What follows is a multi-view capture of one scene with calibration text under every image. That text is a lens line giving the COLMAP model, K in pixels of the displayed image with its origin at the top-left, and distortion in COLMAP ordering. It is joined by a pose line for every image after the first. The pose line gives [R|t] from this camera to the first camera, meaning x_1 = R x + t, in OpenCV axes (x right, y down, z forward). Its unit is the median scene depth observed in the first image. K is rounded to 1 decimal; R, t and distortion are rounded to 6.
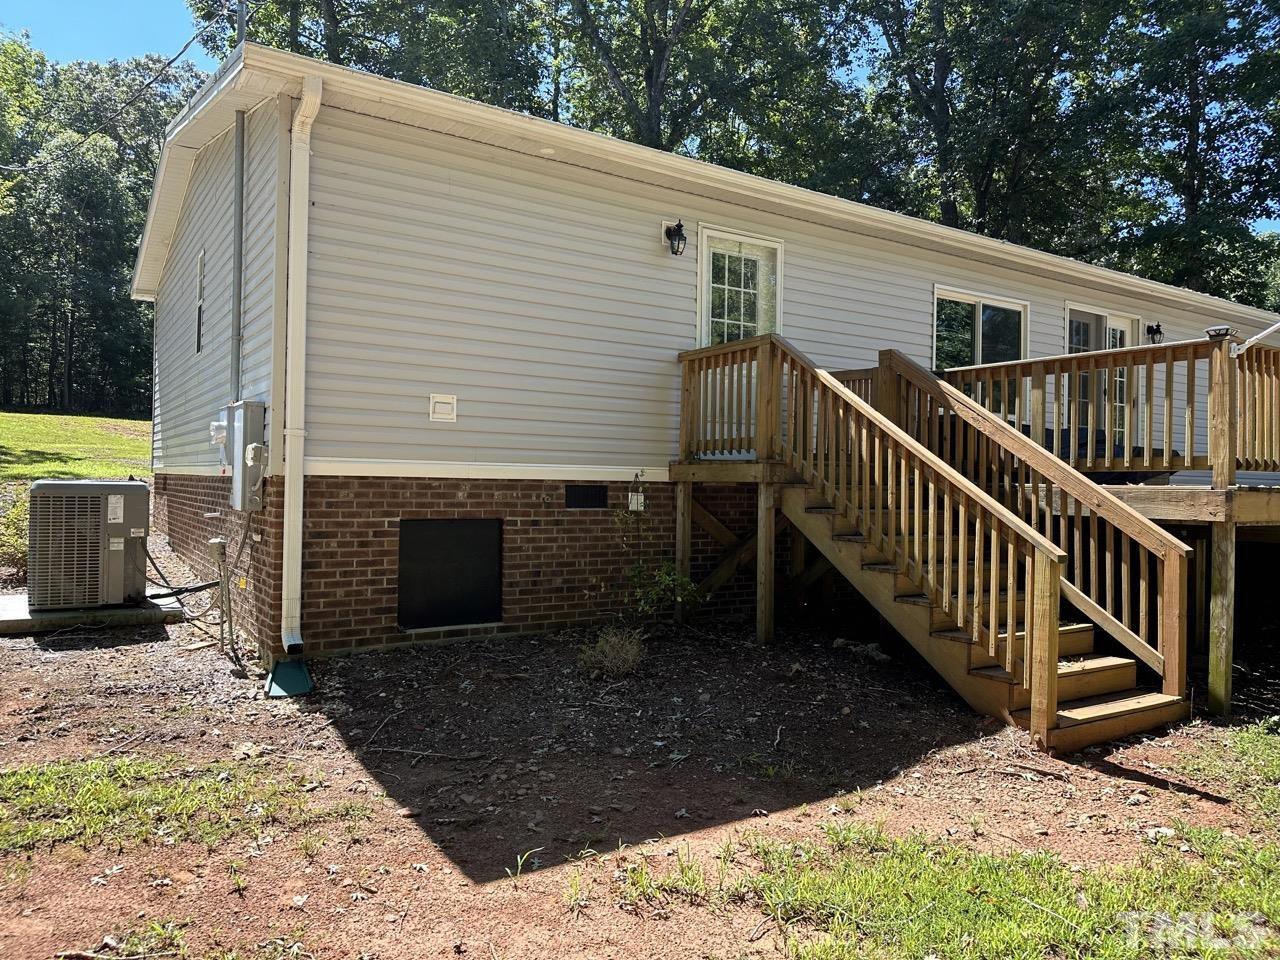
lens RADIAL K [[910.7, 0, 640.0], [0, 910.7, 480.0], [0, 0, 1]] dist [0.004429, 0.001097]
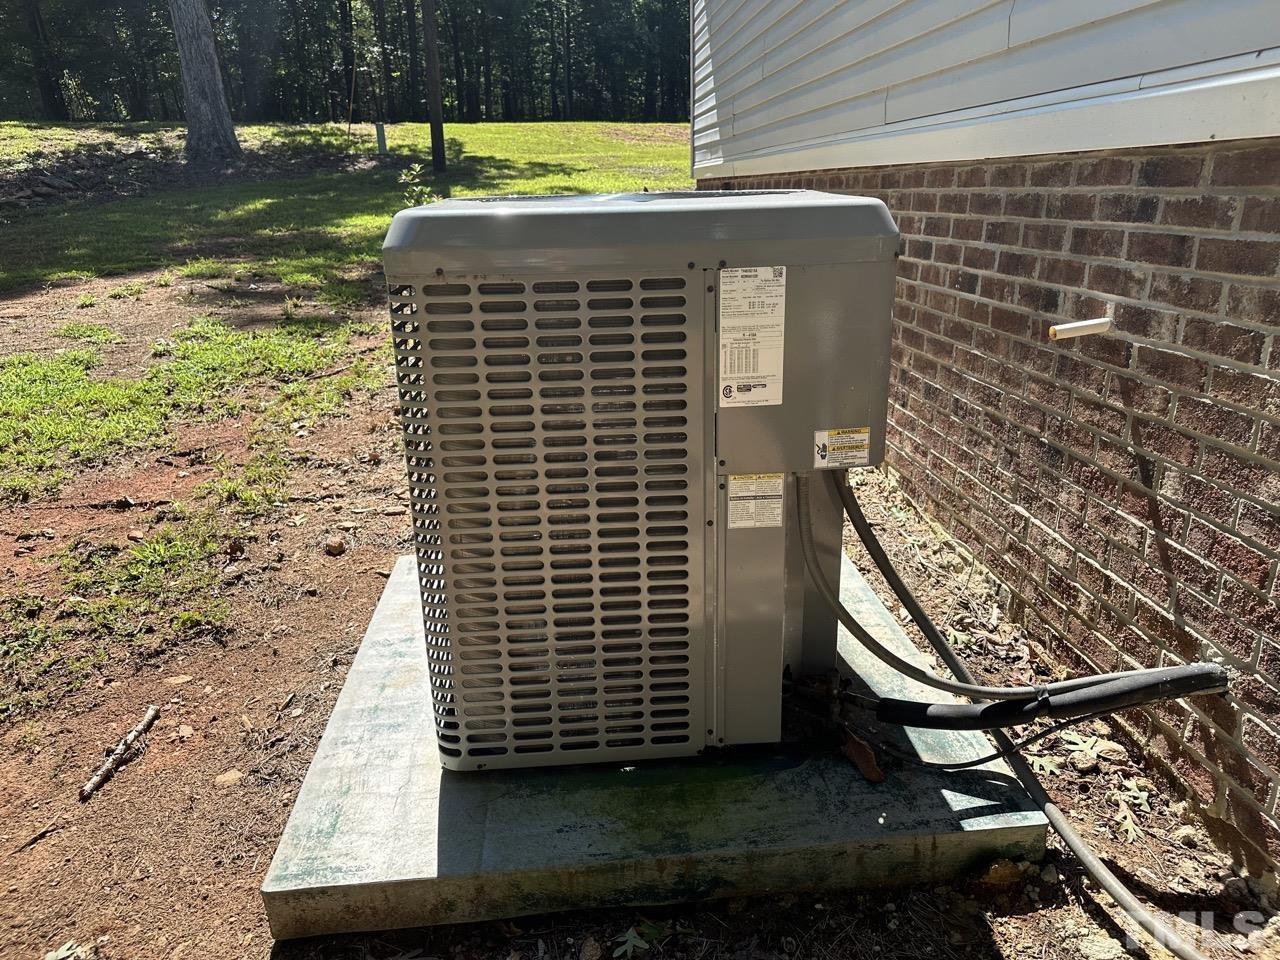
lens RADIAL K [[910.7, 0, 640.0], [0, 910.7, 480.0], [0, 0, 1]] dist [0.004429, 0.001097]
pose [[0.879657, 0.102577, -0.464416, -0.183898], [0.046493, 0.953242, 0.298609, 0.000313], [0.473331, -0.284266, 0.833757, 0.299224]]
